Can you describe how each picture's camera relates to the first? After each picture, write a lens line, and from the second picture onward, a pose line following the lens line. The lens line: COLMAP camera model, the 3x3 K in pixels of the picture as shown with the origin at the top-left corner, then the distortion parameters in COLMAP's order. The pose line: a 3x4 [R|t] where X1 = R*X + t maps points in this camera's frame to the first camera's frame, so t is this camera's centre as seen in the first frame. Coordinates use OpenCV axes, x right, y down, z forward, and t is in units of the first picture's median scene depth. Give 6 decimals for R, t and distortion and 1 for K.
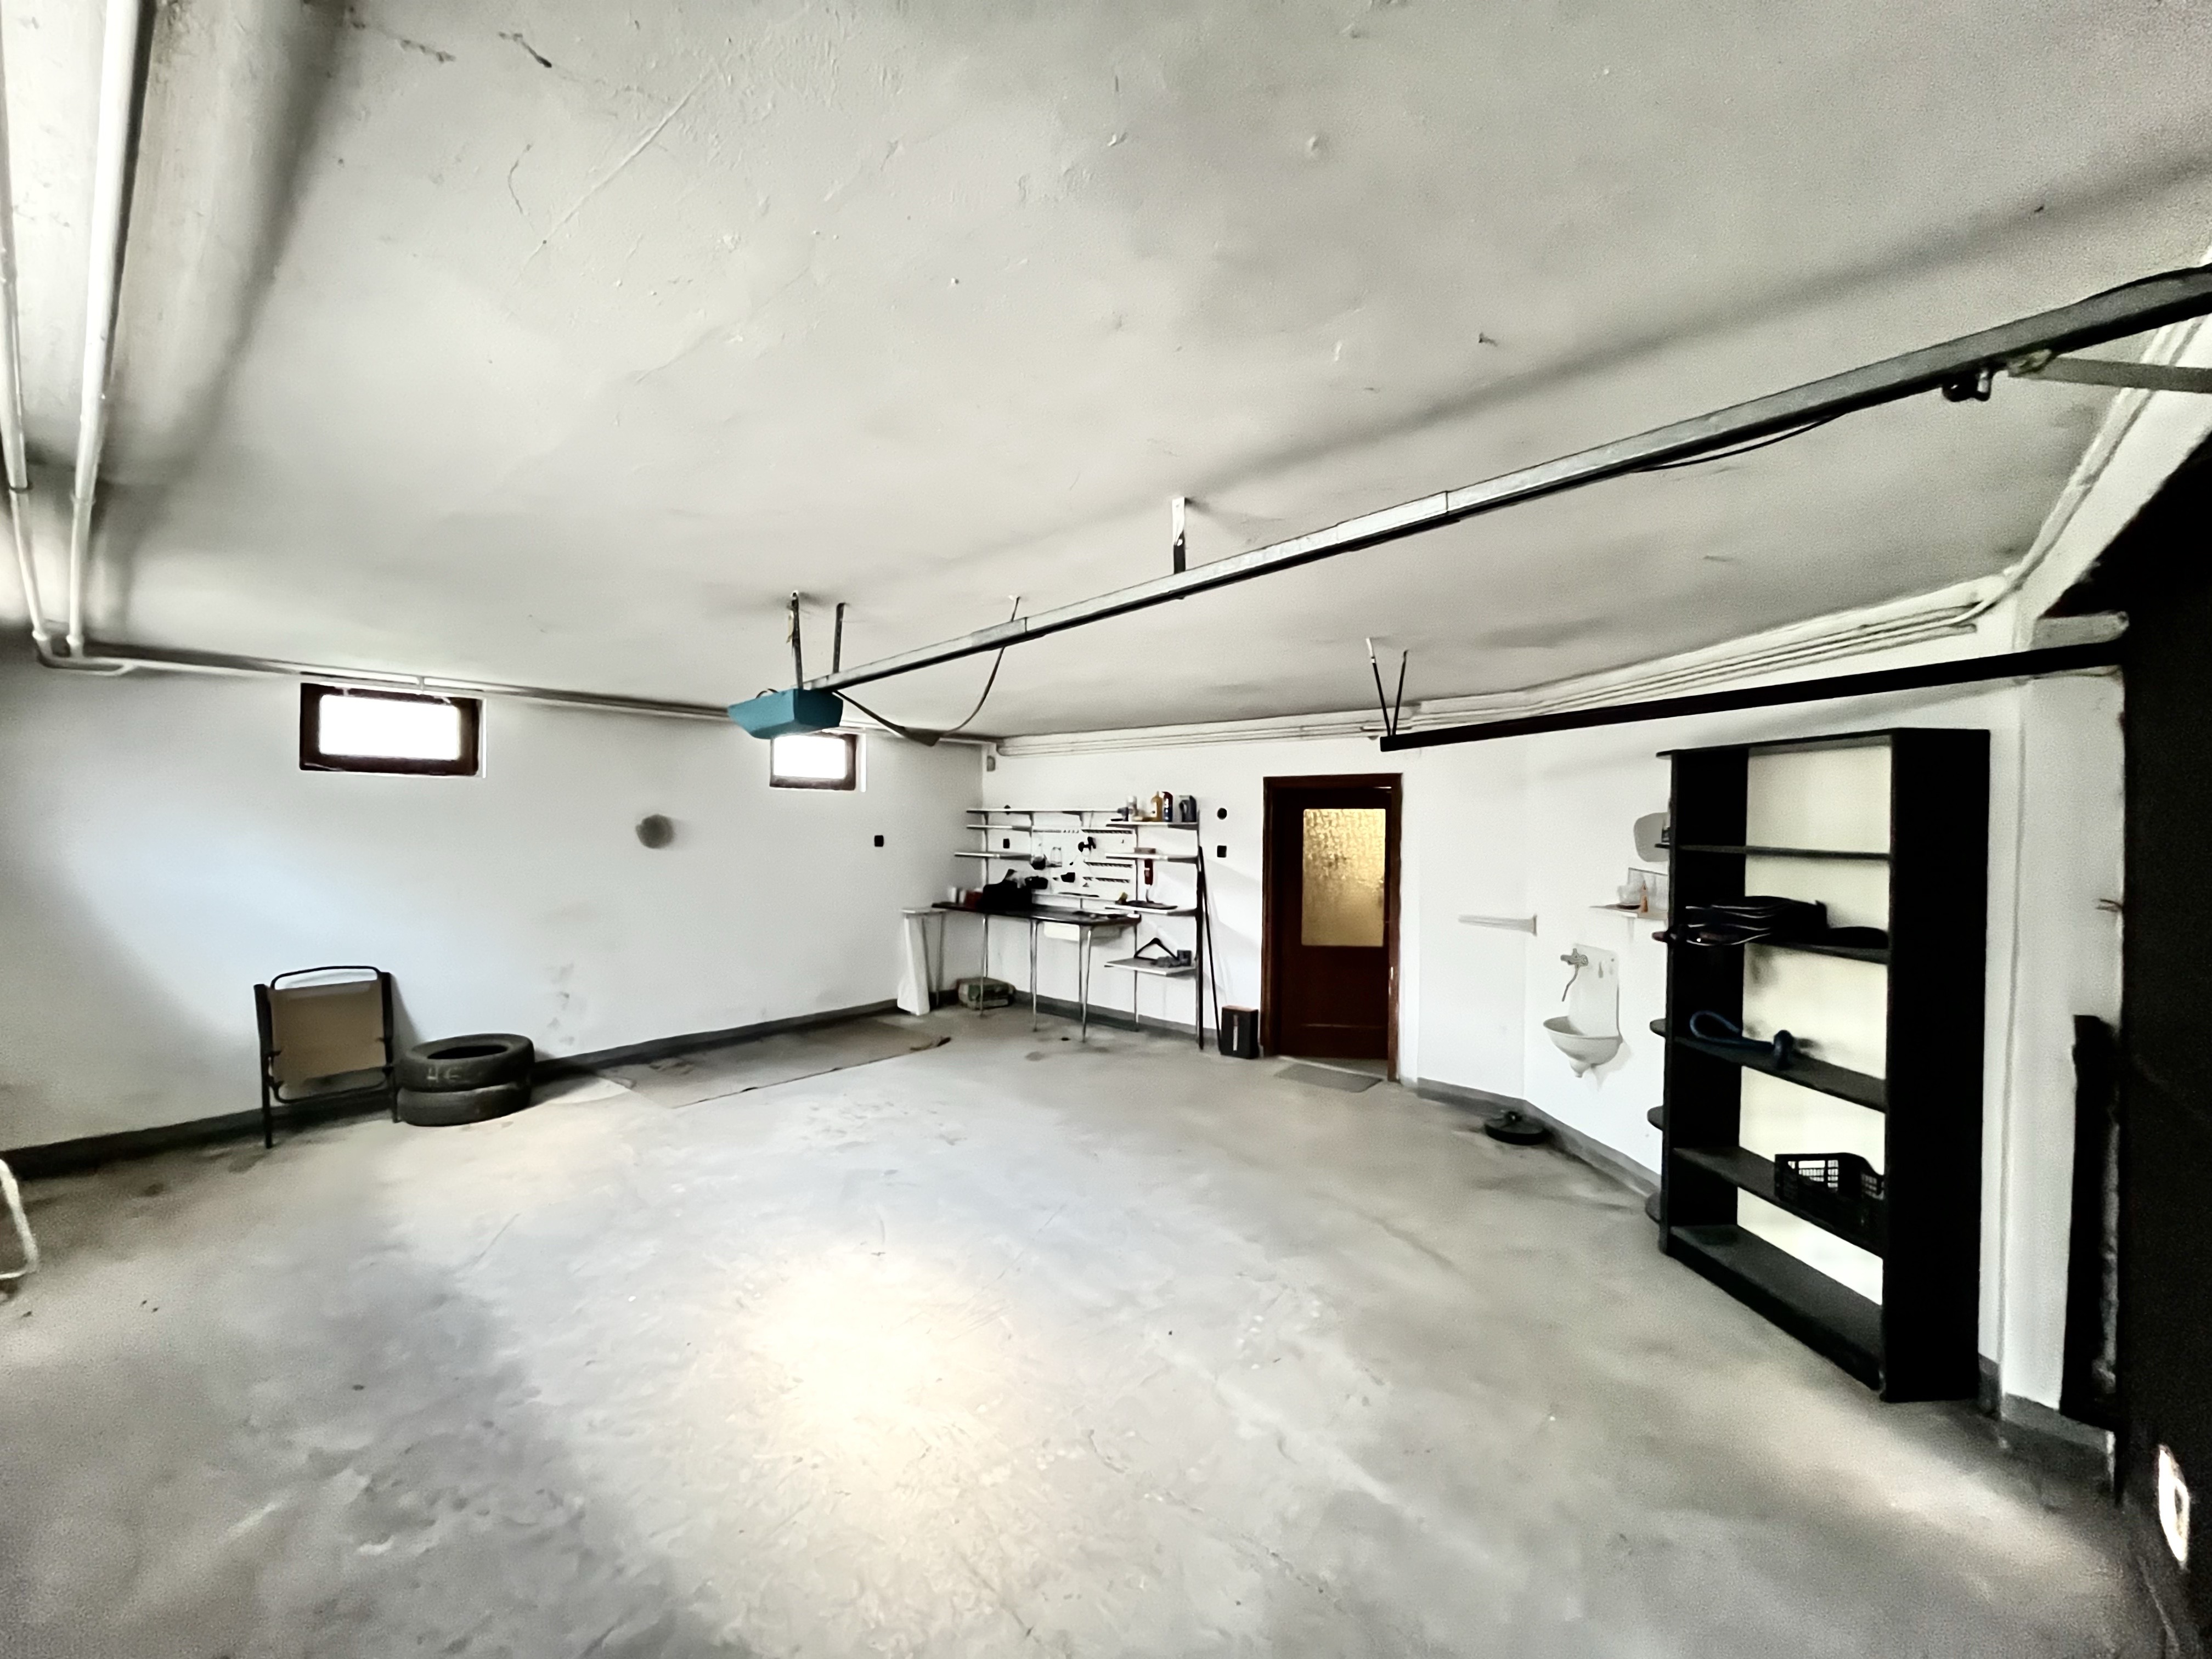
lens RADIAL K [[887.2, 0, 1113.2], [0, 887.2, 834.6], [0, 0, 1]] dist [-0.005161, 0.000301]
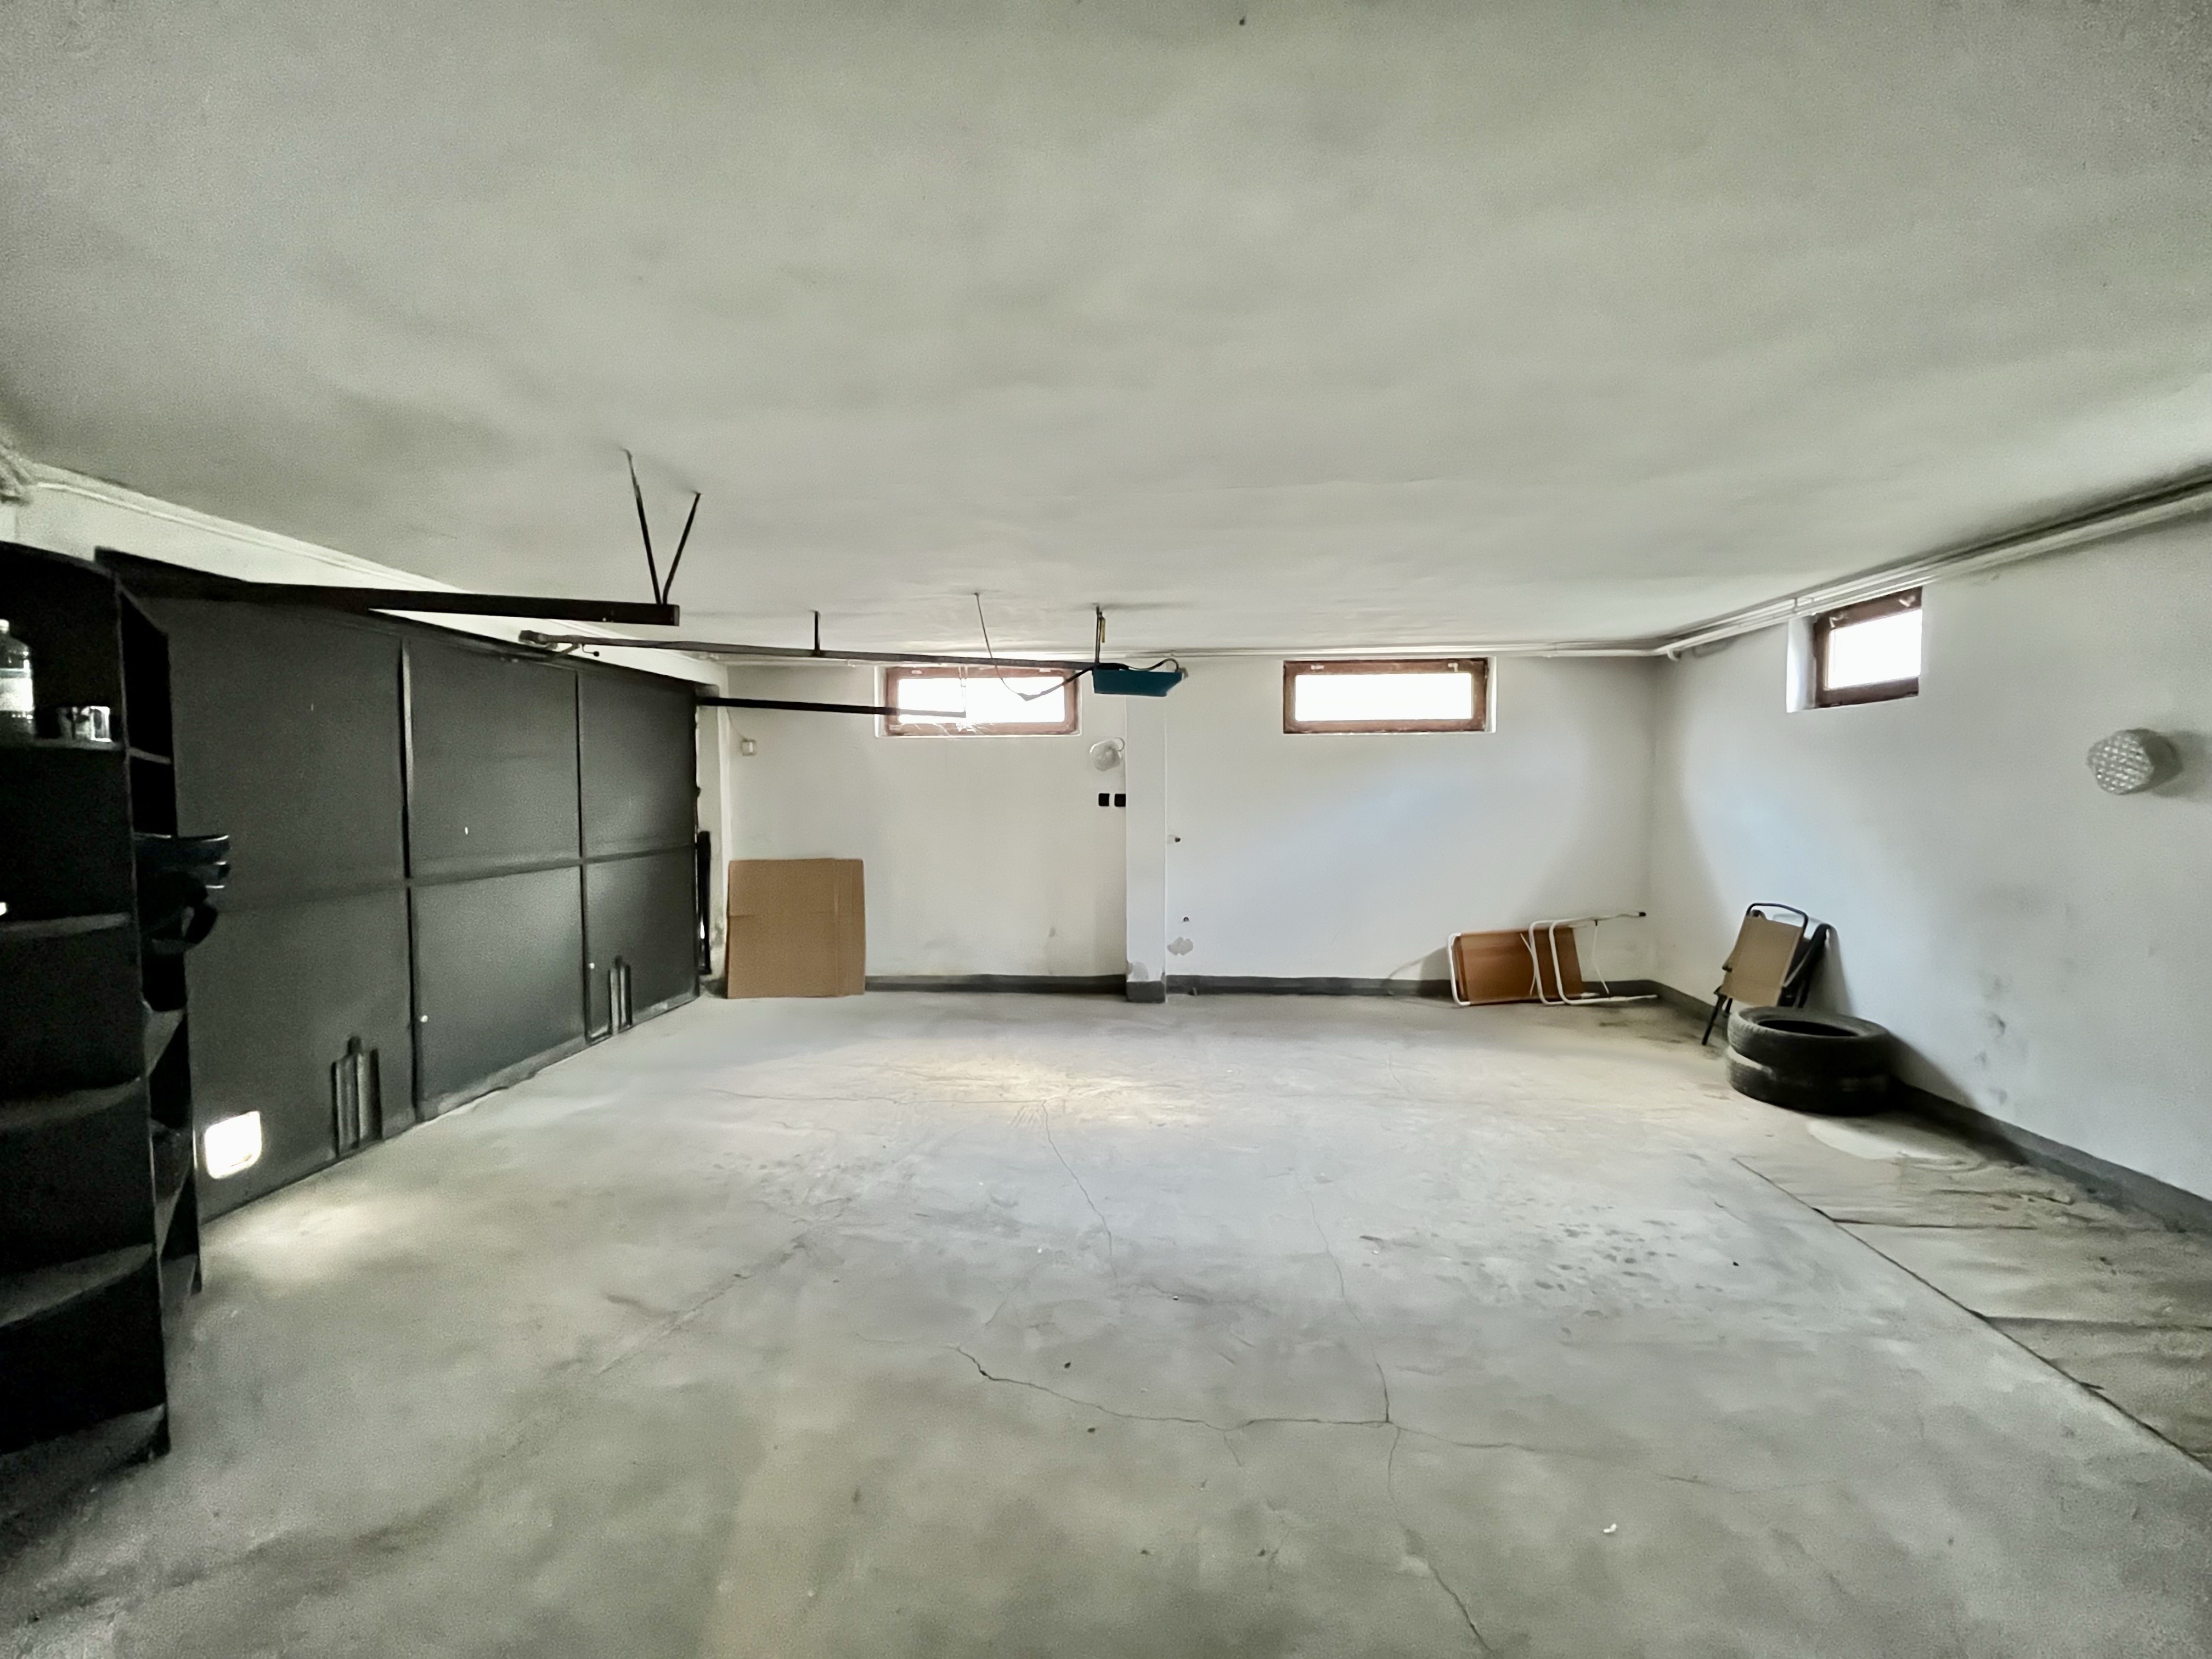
lens RADIAL K [[887.2, 0, 1118.8], [0, 887.2, 825.3], [0, 0, 1]] dist [-0.005161, 0.000301]
pose [[-0.797067, 0.022413, -0.603474, 0.421986], [-0.012006, 0.998525, 0.052943, 0.014770], [0.603771, 0.049444, -0.795623, 1.663253]]
